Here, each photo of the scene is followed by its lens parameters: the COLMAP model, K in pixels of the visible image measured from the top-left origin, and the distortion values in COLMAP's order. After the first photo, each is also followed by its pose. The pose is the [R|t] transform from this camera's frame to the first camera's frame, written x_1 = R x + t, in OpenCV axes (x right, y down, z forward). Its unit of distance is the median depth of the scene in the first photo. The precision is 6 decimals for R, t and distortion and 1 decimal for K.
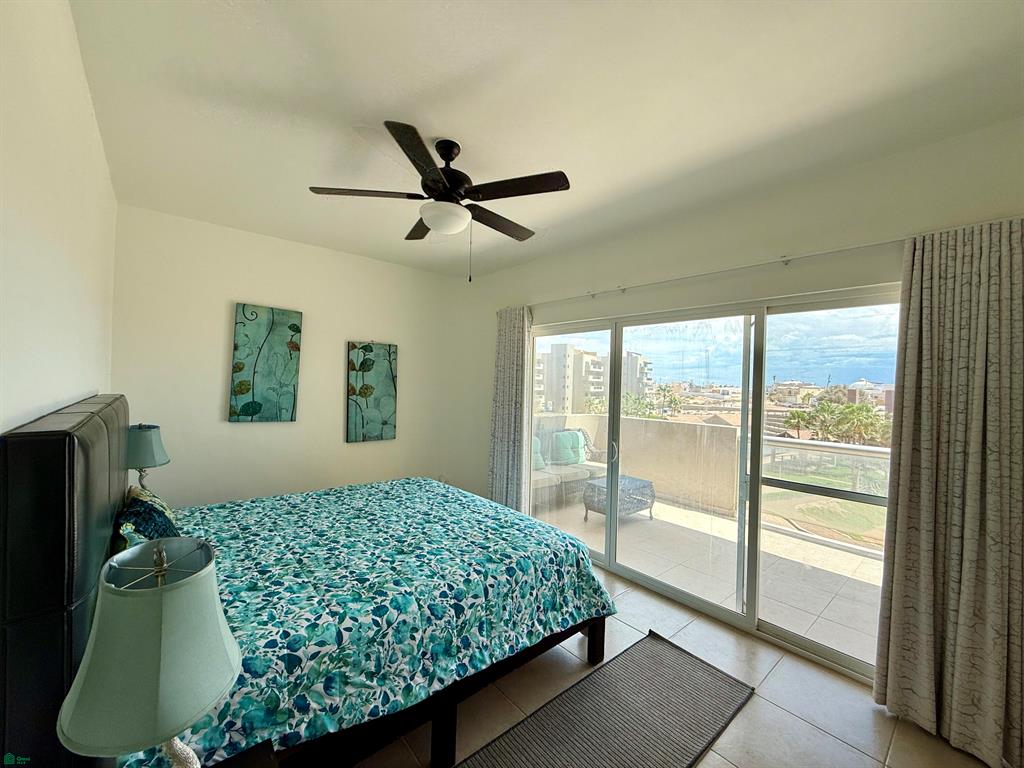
lens RADIAL K [[410.3, 0, 513.6], [0, 410.3, 383.9], [0, 0, 1]] dist [-0.000264, 0.000823]
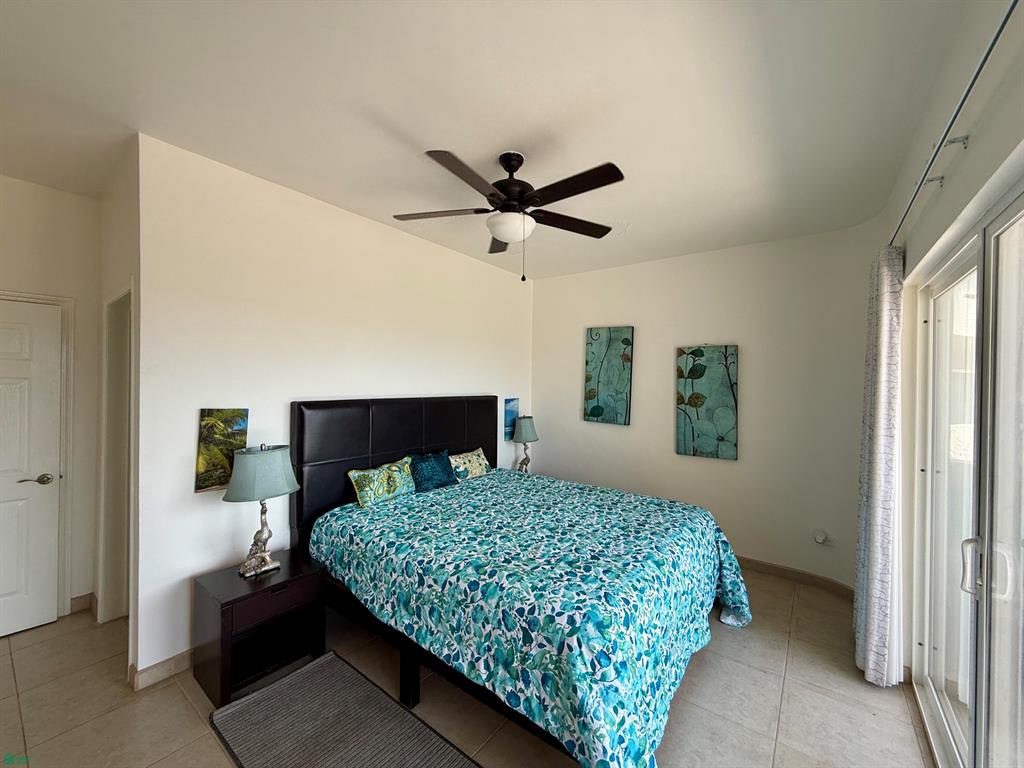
lens RADIAL K [[410.3, 0, 511.5], [0, 410.3, 384.7], [0, 0, 1]] dist [-0.000264, 0.000823]
pose [[0.212541, -0.016051, -0.977020, 0.771980], [-0.014950, 0.999695, -0.019676, 0.012056], [0.977038, 0.018788, 0.212236, 0.723819]]
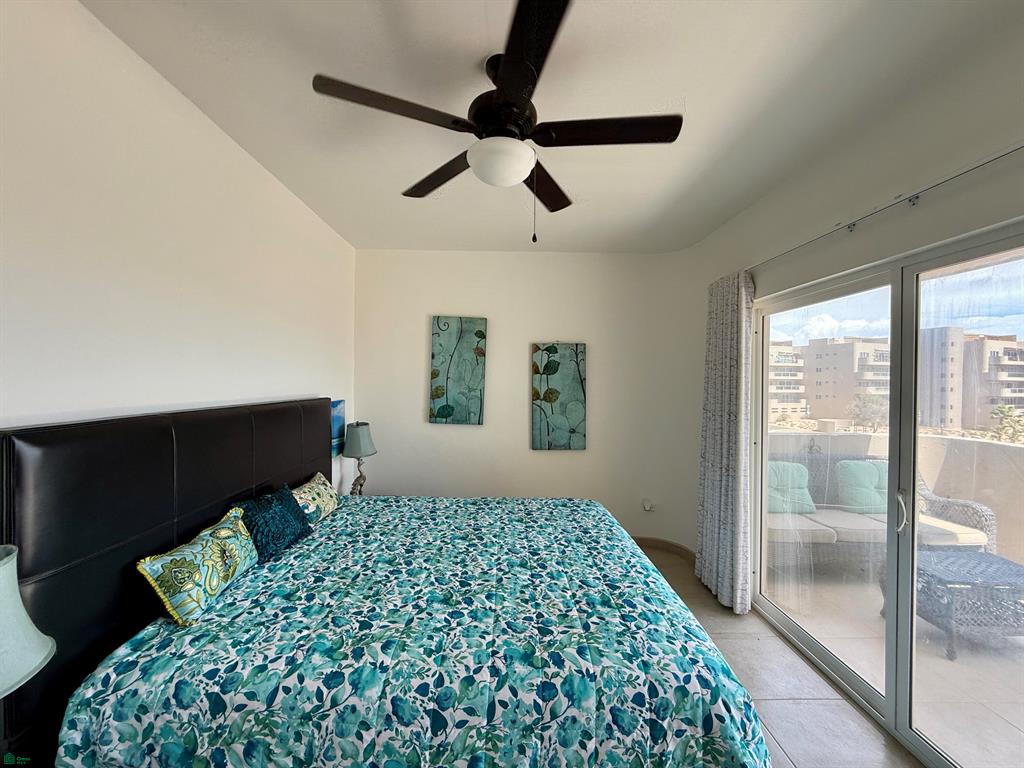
lens RADIAL K [[410.3, 0, 511.9], [0, 410.3, 383.7], [0, 0, 1]] dist [-0.000264, 0.000823]
pose [[0.770163, -0.014474, -0.637683, 0.289909], [0.008050, 0.999883, -0.012973, 0.003300], [0.637796, 0.004858, 0.770190, 0.404921]]
